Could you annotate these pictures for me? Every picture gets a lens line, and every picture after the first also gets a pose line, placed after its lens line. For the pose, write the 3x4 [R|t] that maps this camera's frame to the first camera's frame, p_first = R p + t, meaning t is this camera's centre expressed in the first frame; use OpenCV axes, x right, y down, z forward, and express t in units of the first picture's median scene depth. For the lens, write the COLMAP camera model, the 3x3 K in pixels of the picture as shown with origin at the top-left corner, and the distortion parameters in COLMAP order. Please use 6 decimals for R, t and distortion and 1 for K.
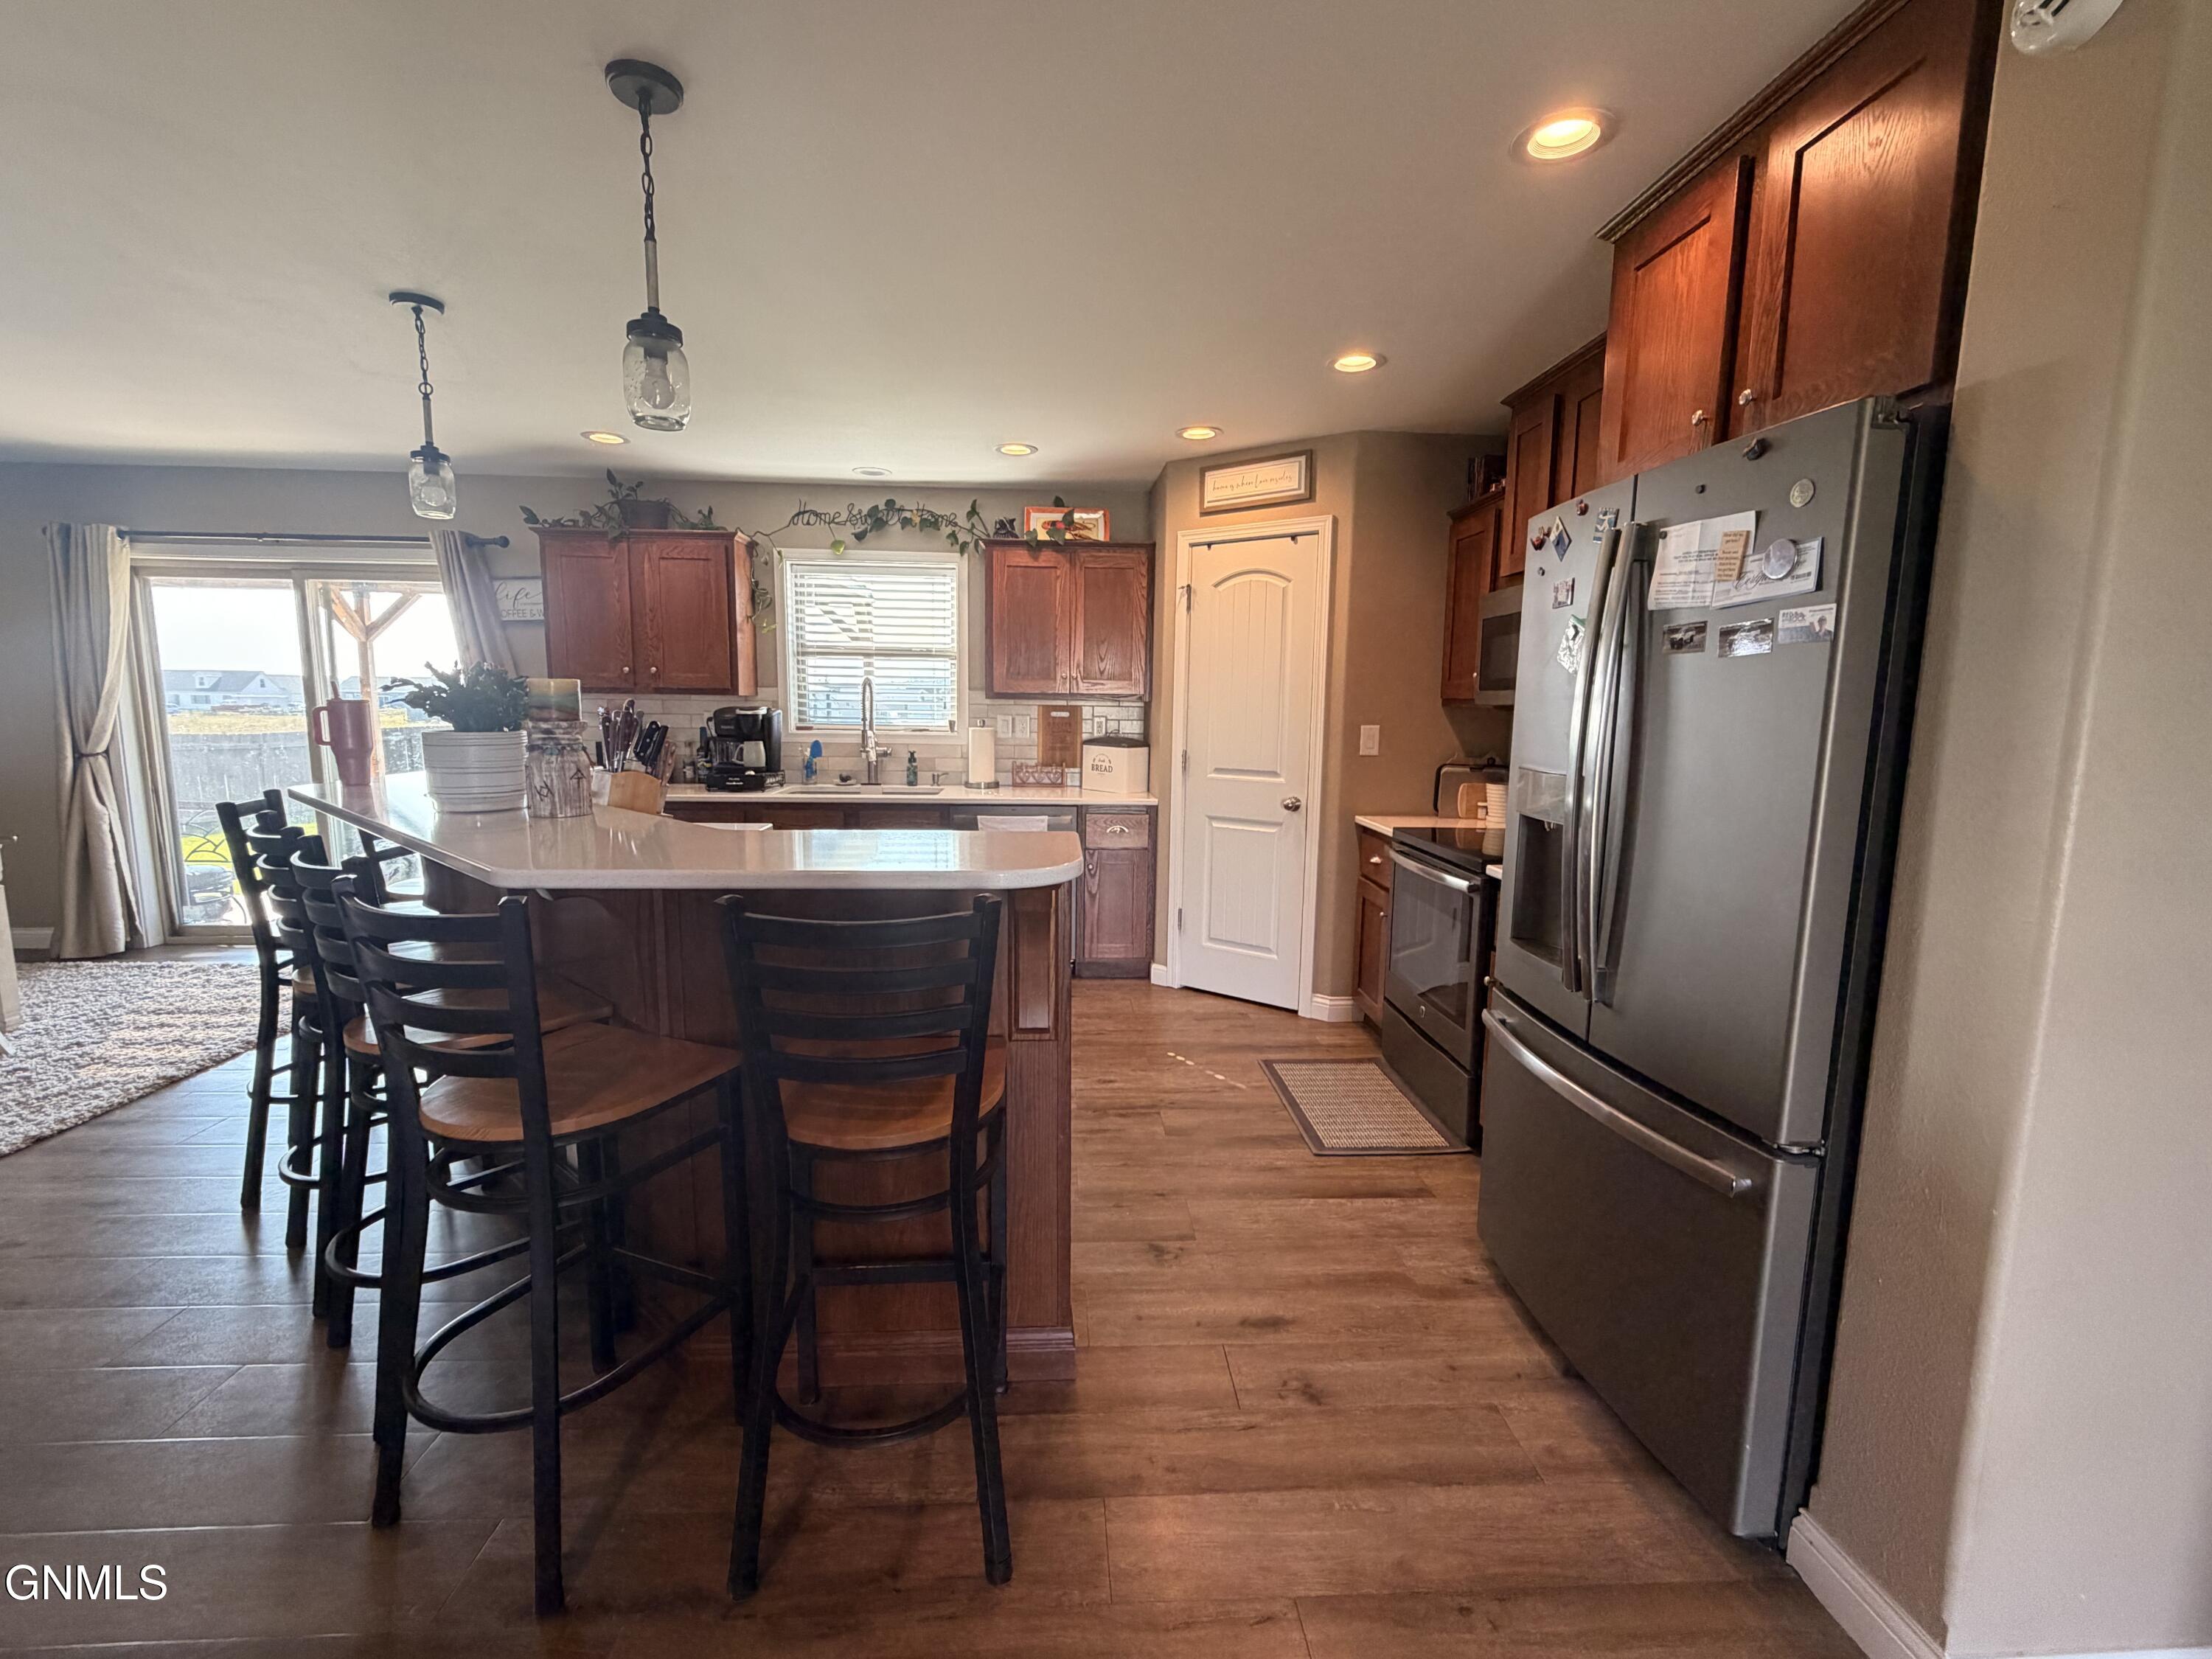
lens RADIAL K [[961.5, 0, 1100.4], [0, 961.5, 828.0], [0, 0, 1]] dist [0.002918, -0.000364]
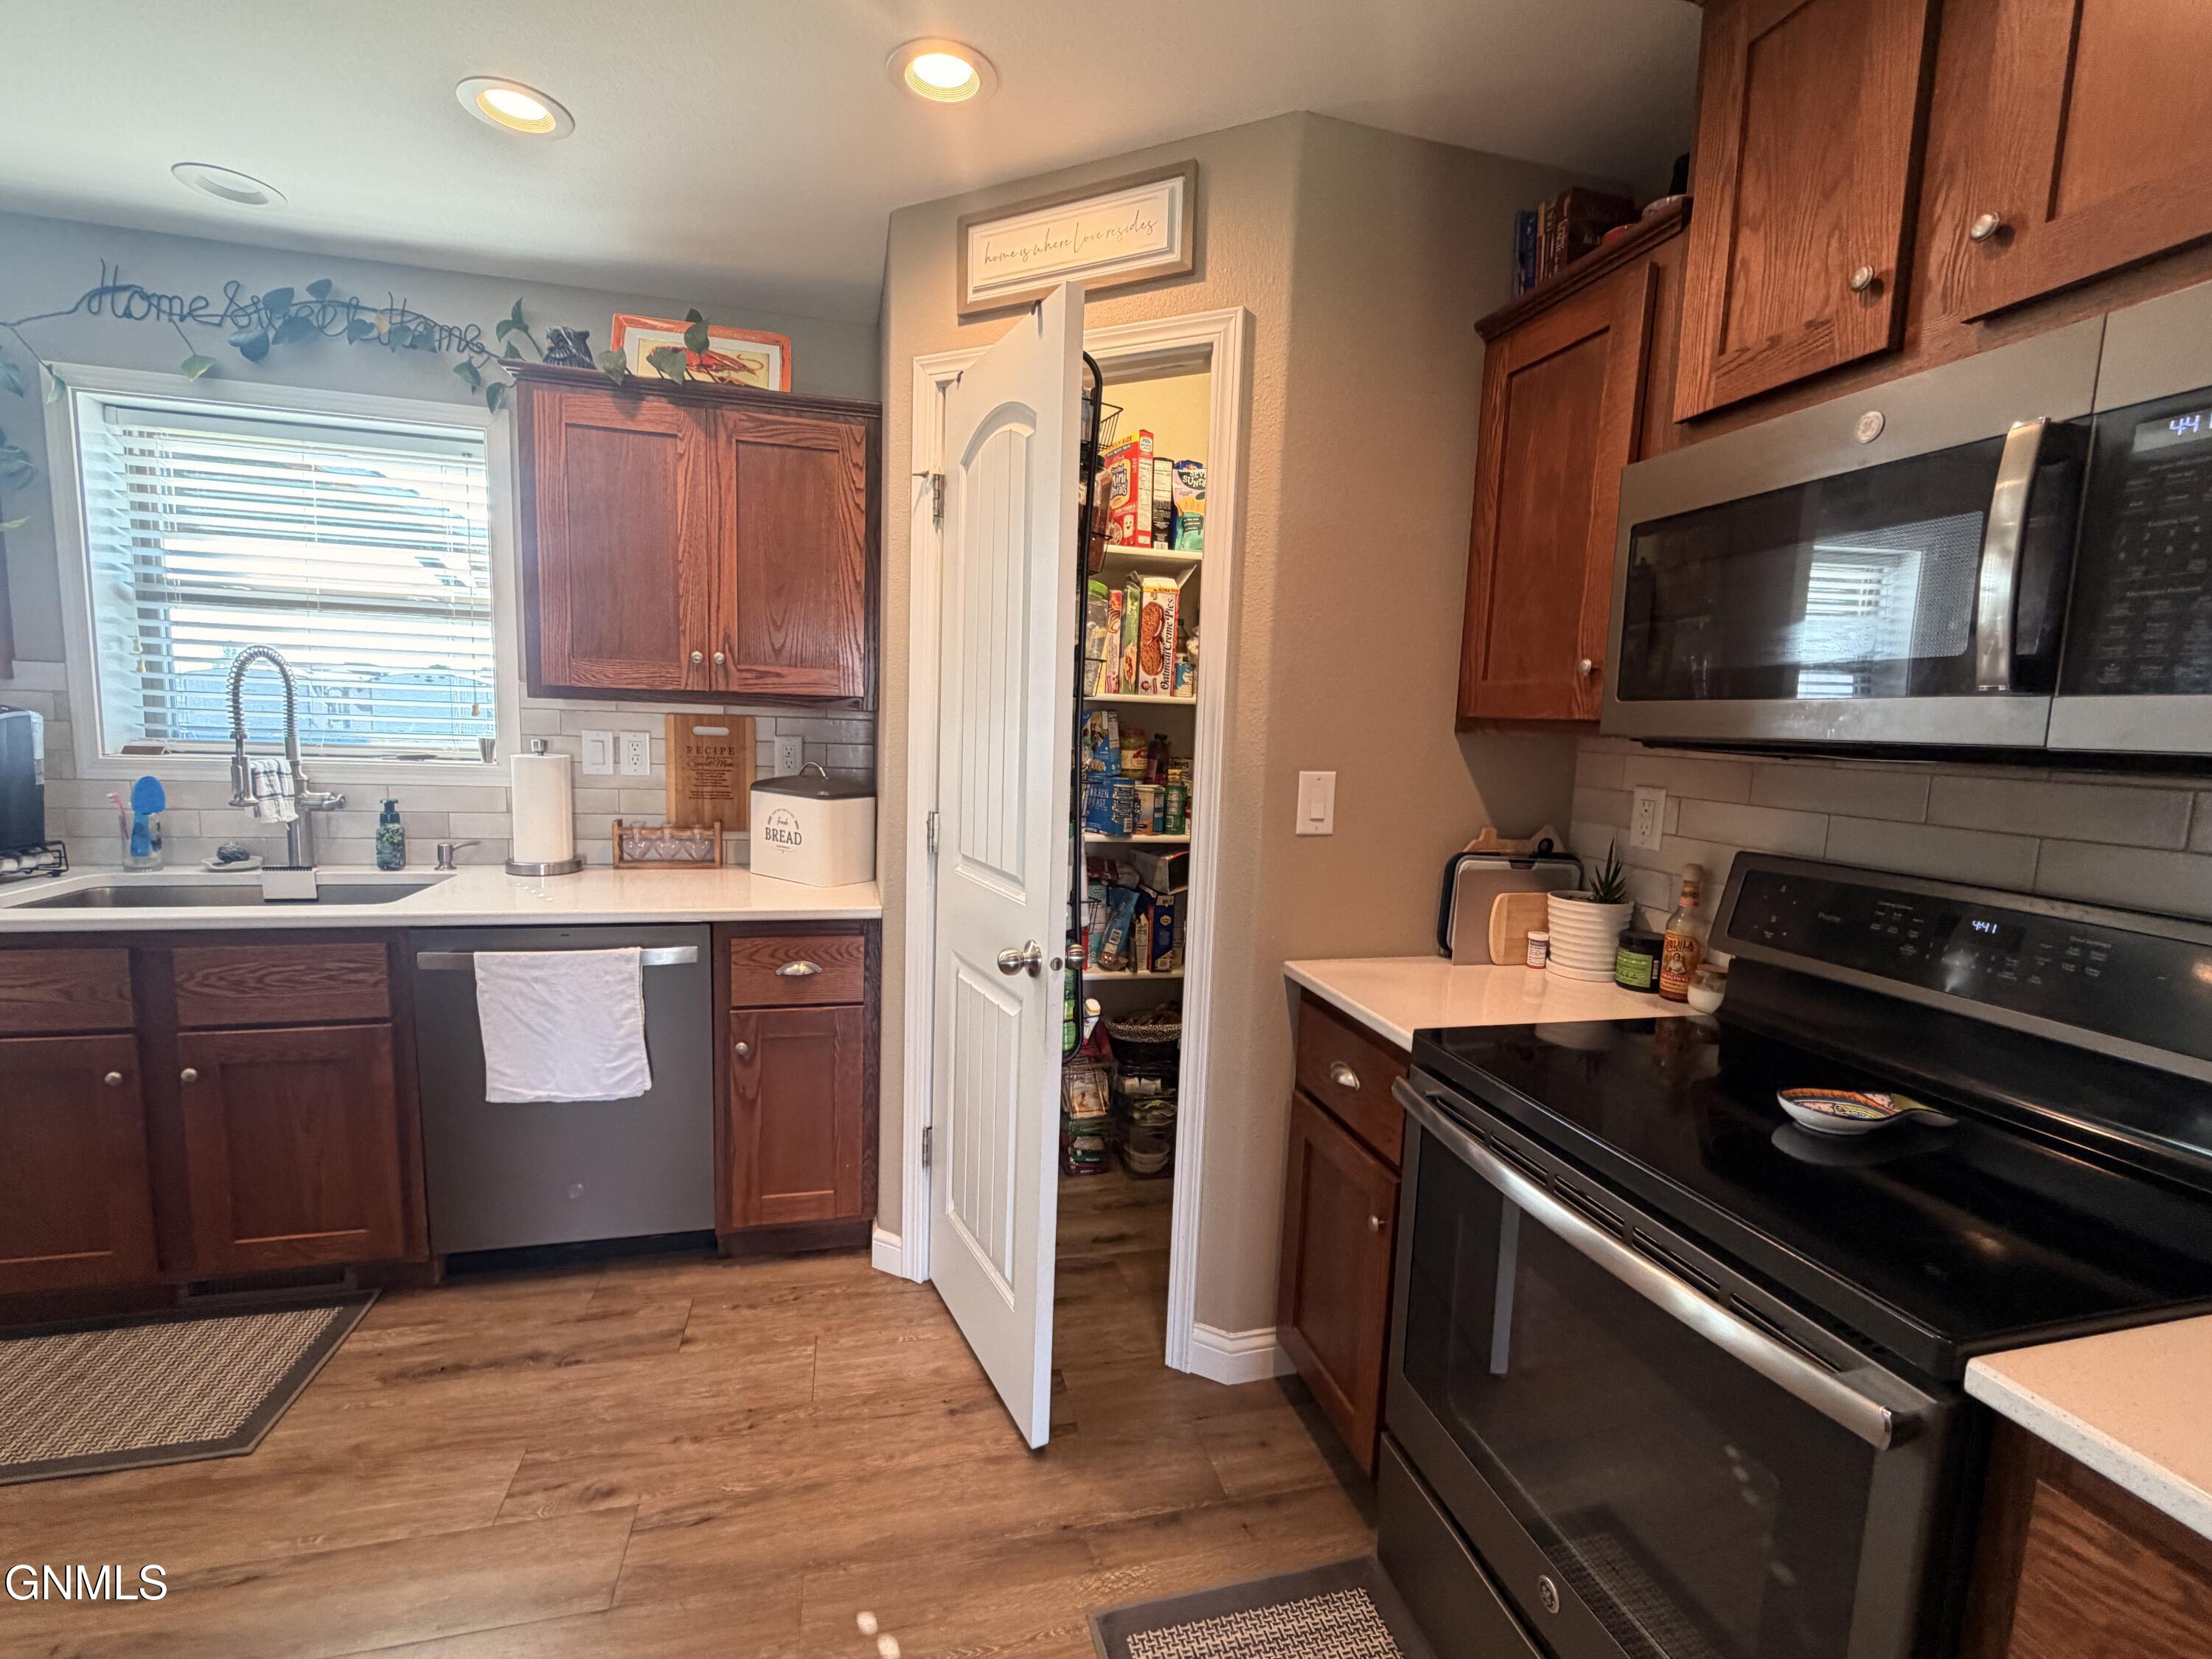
lens RADIAL K [[961.5, 0, 1106.8], [0, 961.5, 828.4], [0, 0, 1]] dist [0.002918, -0.000364]
pose [[0.979546, 0.000563, 0.201220, 0.071553], [0.003024, 0.999842, -0.017520, -0.059243], [-0.201198, 0.017770, 0.979389, 0.470236]]
